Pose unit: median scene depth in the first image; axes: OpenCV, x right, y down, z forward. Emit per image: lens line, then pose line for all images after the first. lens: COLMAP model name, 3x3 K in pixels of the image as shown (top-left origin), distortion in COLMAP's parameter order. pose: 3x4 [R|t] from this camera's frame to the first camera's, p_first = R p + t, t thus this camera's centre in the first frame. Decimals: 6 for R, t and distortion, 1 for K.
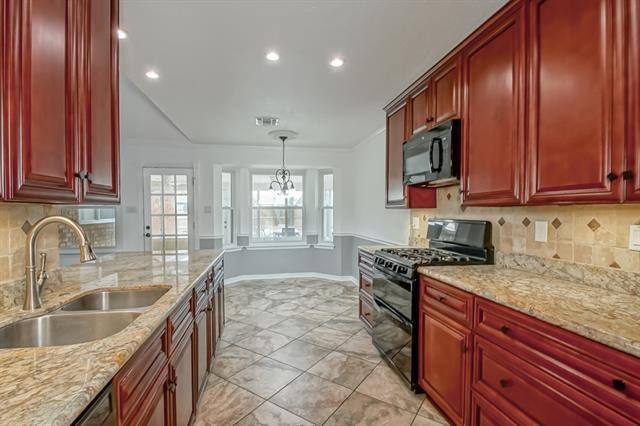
lens RADIAL K [[295.1, 0, 316.7], [0, 295.1, 213.7], [0, 0, 1]] dist [-0.005011, -0.000835]
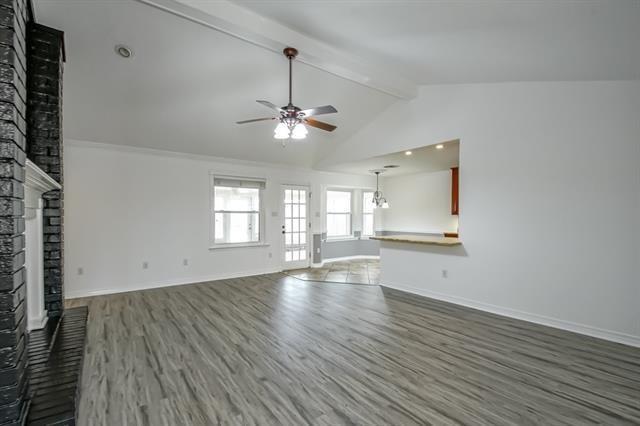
lens RADIAL K [[295.1, 0, 319.9], [0, 295.1, 216.2], [0, 0, 1]] dist [-0.005011, -0.000835]
pose [[0.890559, 0.004080, 0.454849, -1.054184], [-0.001708, 0.999983, -0.005625, 0.003287], [-0.454864, 0.004233, 0.890551, -0.330530]]
